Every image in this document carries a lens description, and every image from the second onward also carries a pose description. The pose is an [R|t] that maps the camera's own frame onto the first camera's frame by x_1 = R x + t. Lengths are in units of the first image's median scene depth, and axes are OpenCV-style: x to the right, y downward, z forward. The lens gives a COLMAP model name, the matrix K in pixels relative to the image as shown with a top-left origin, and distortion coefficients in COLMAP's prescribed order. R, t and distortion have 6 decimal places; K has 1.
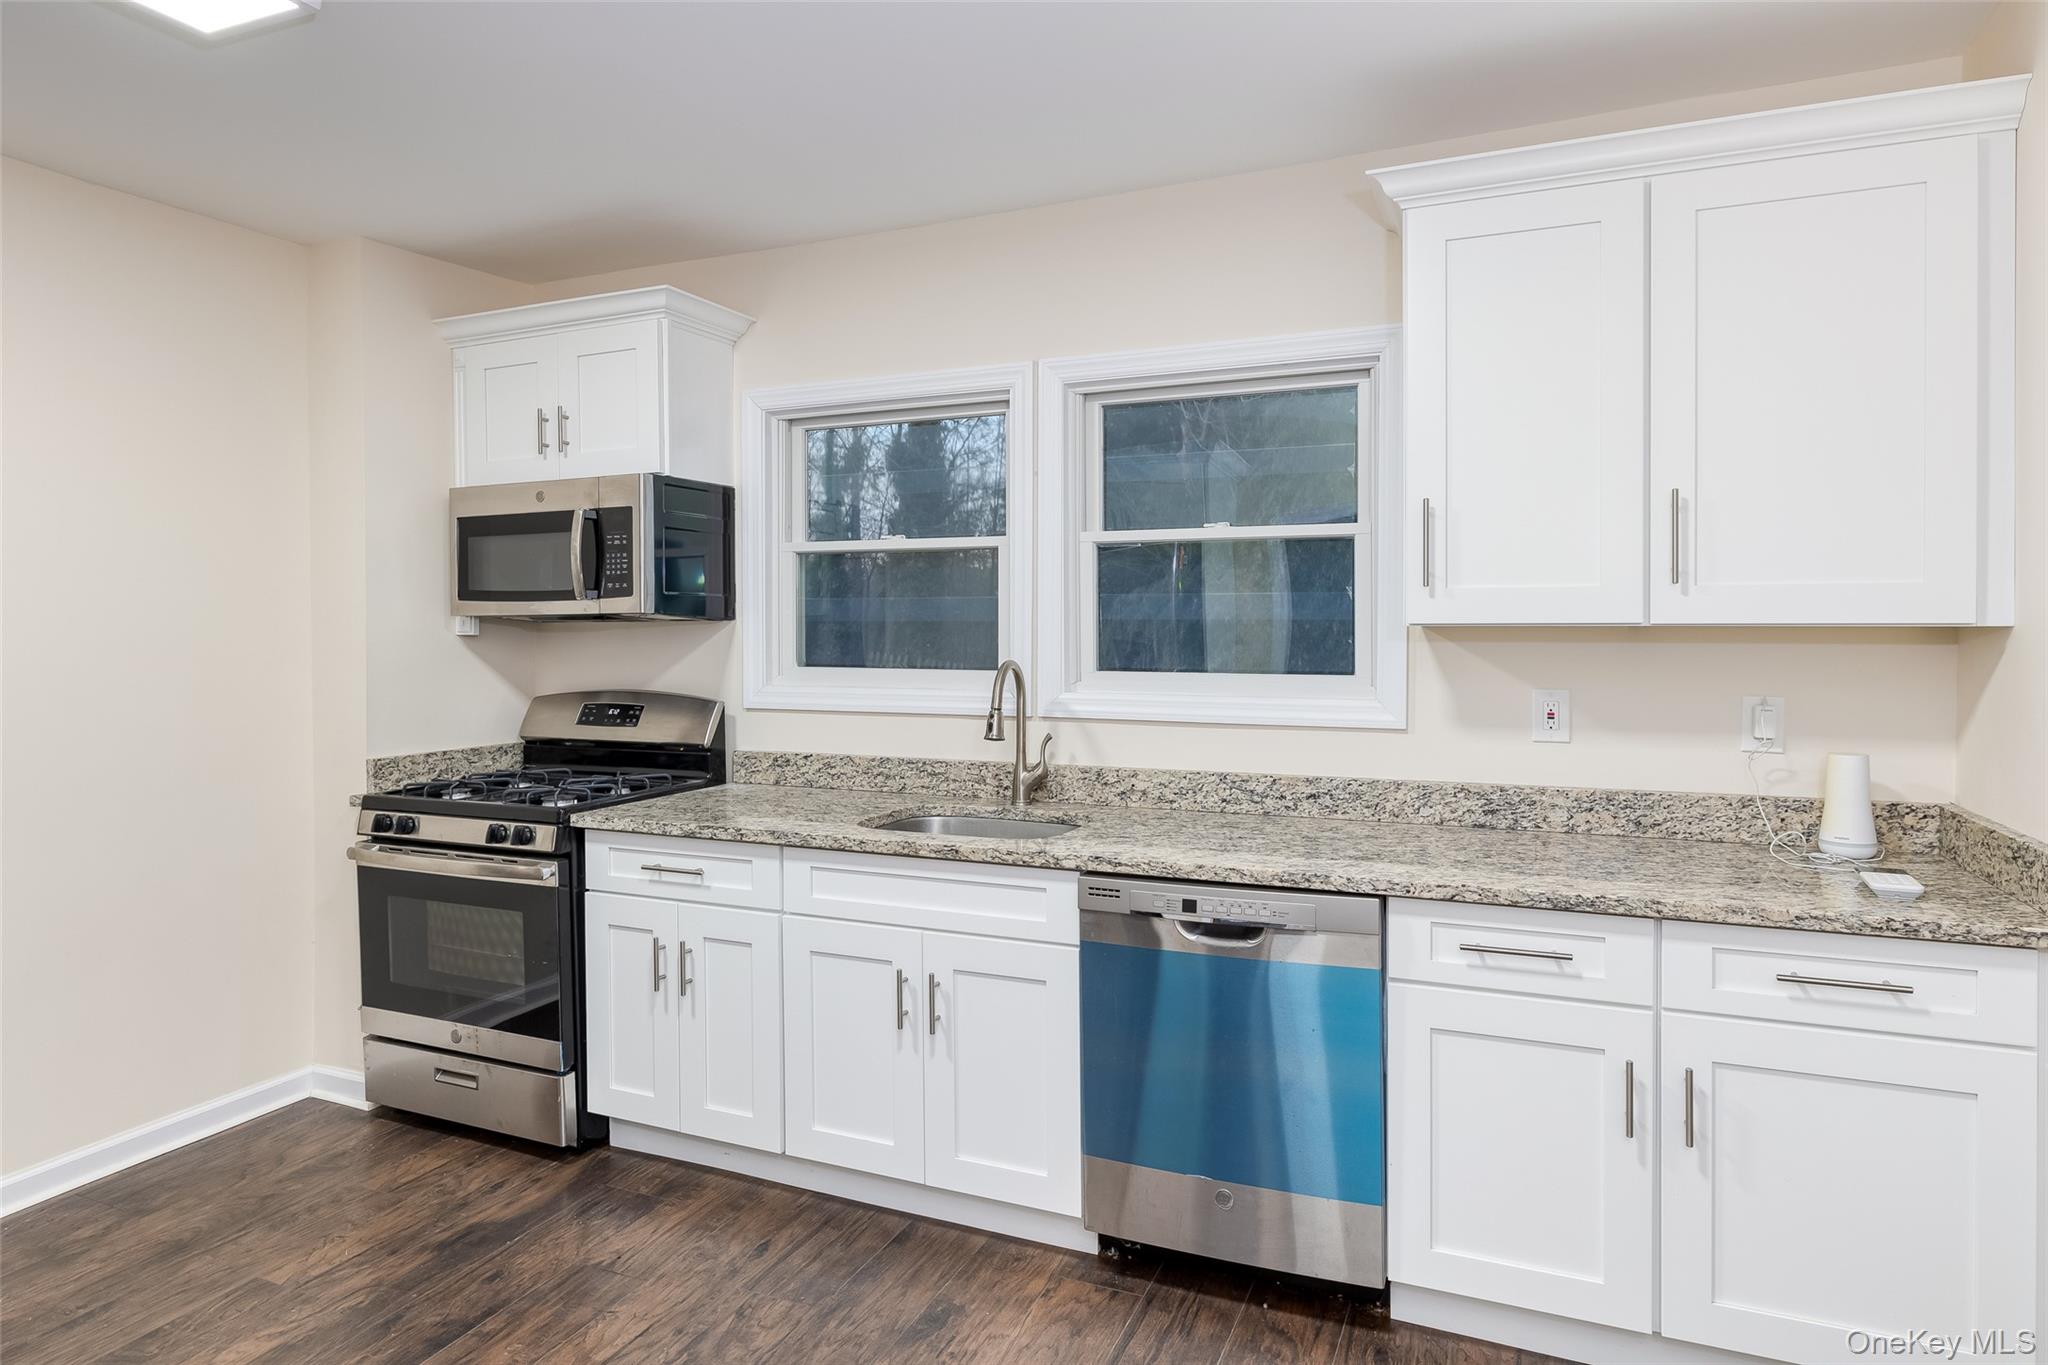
lens RADIAL K [[1163.4, 0, 1018.5], [0, 1163.4, 644.3], [0, 0, 1]] dist [-0.000423, -0.001142]
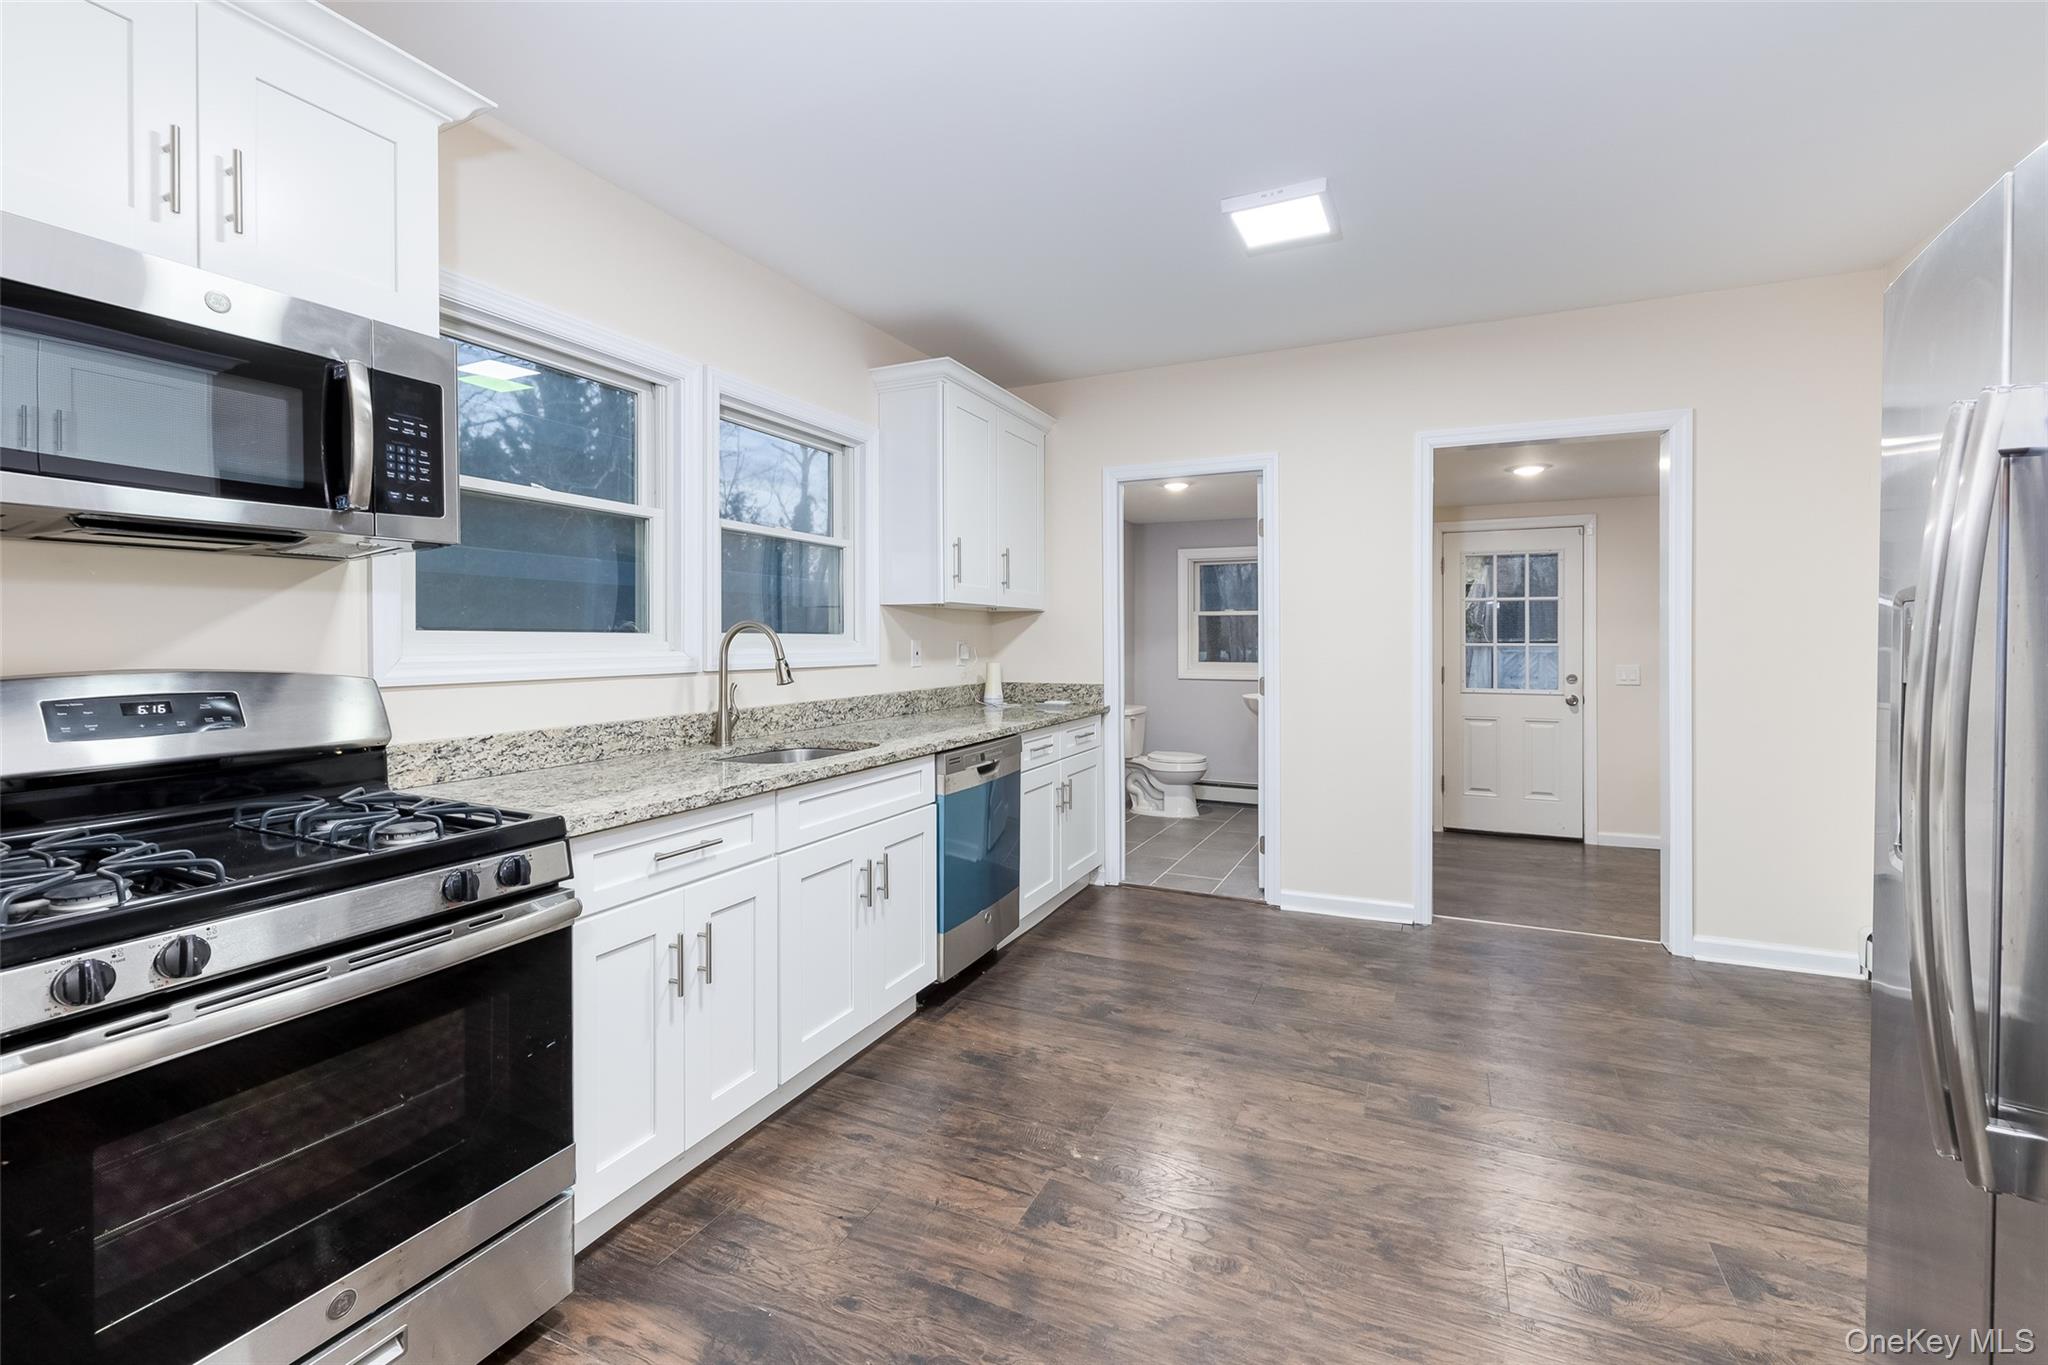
lens RADIAL K [[890.7, 0, 1064.5], [0, 890.7, 645.1], [0, 0, 1]] dist [-0.001736, -0.000116]
pose [[-0.017862, -0.004276, 0.999831, -0.975450], [0.017878, 0.999830, 0.004595, 0.042434], [-0.999681, 0.017957, -0.017782, 0.730830]]
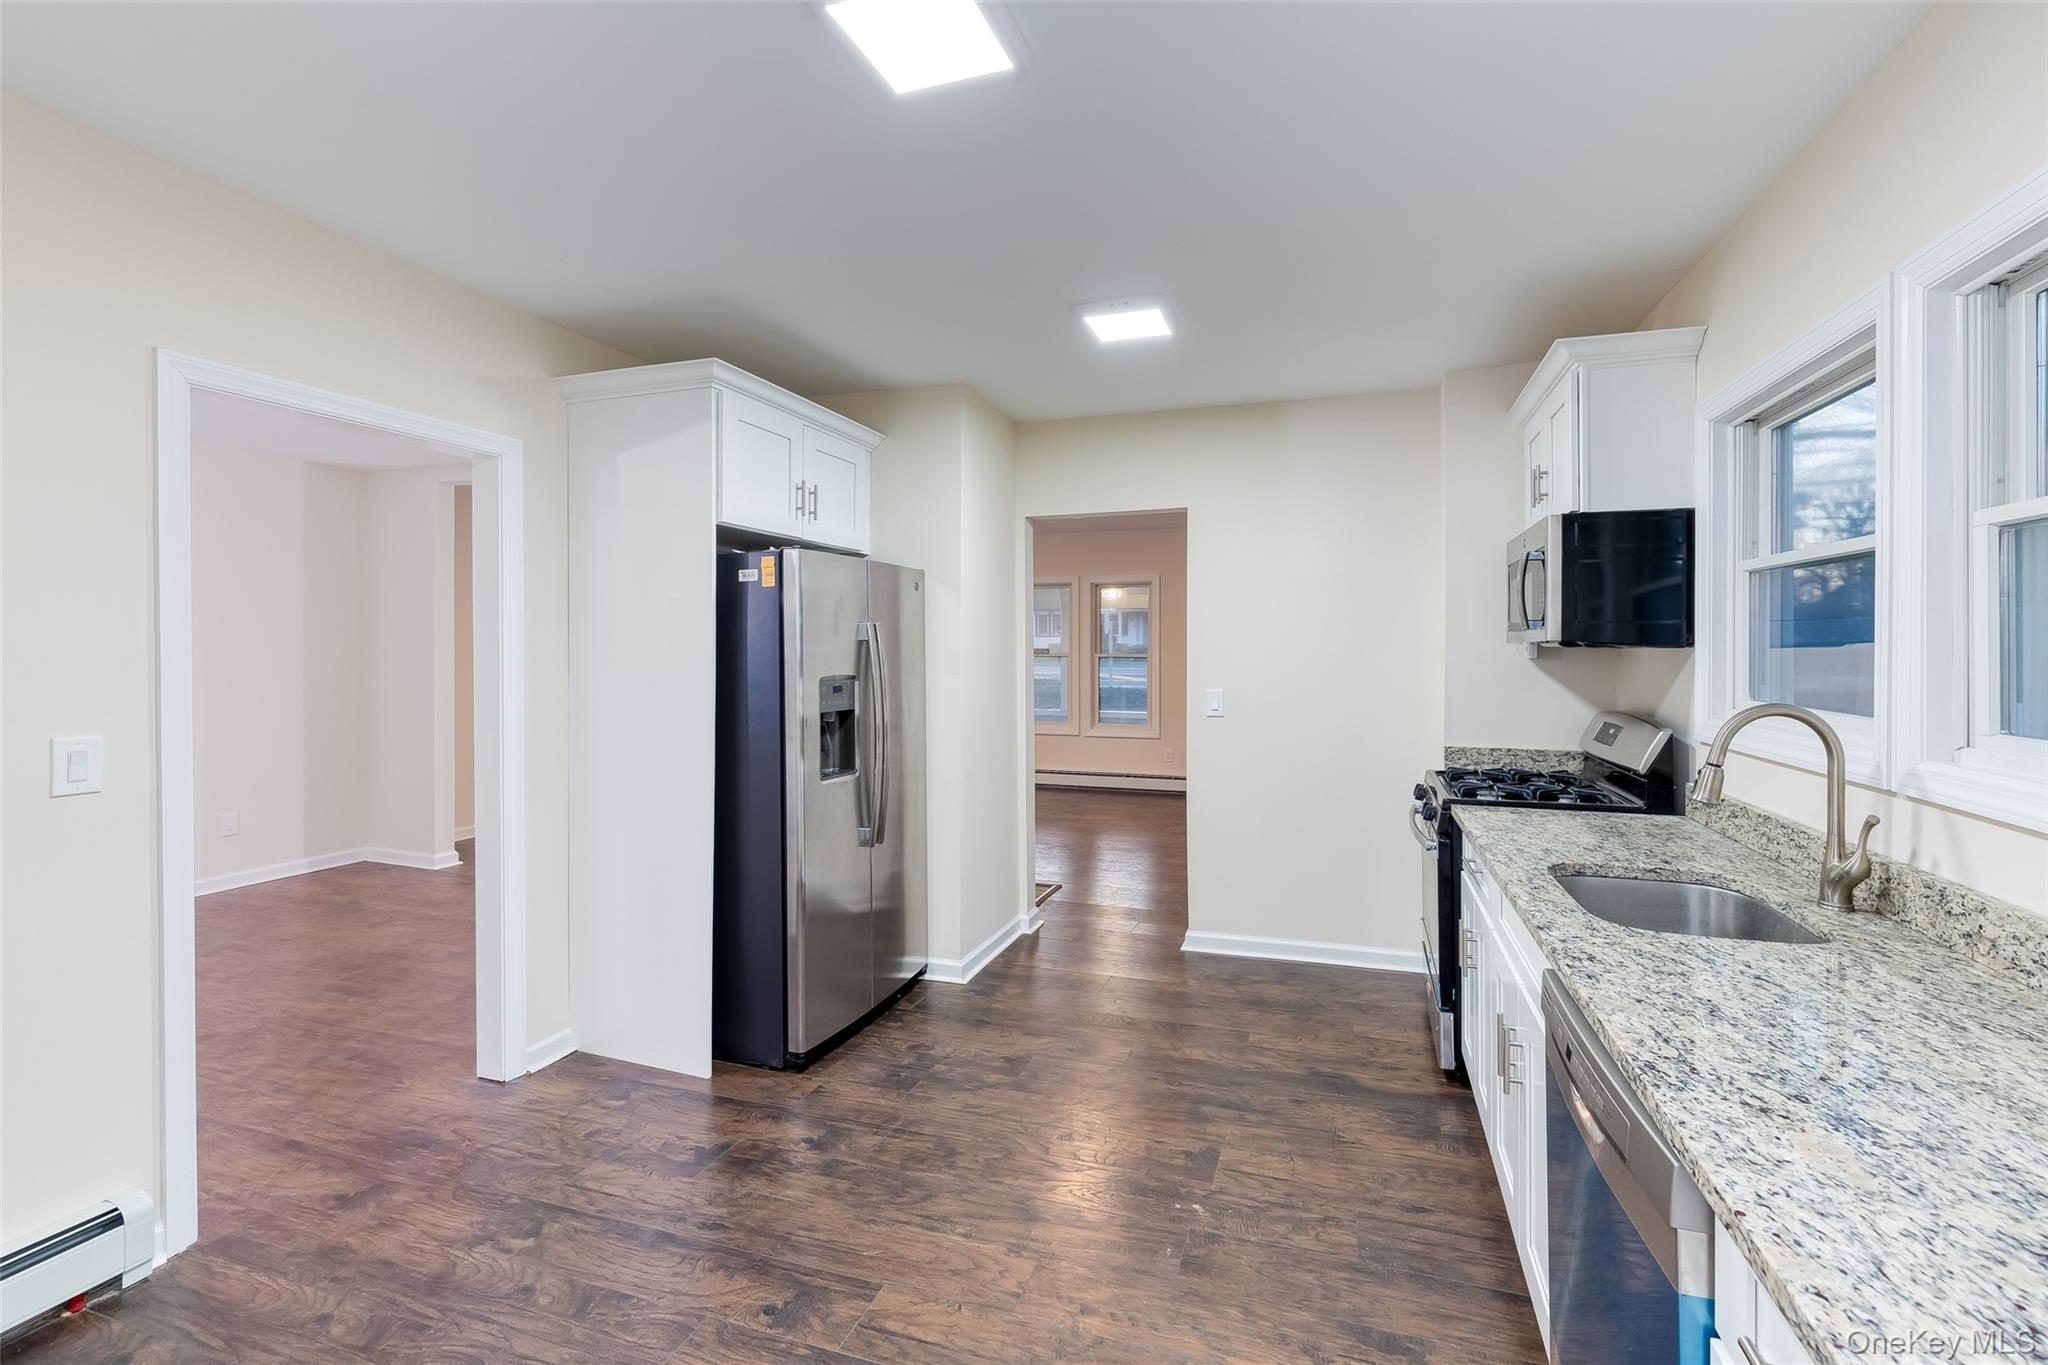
lens RADIAL K [[890.7, 0, 1064.5], [0, 890.7, 645.1], [0, 0, 1]] dist [-0.001736, -0.000116]
pose [[0.103272, 0.001780, -0.994652, 0.541241], [-0.015898, 0.999874, 0.000139, -0.018434], [0.994526, 0.015799, 0.103288, 0.509754]]
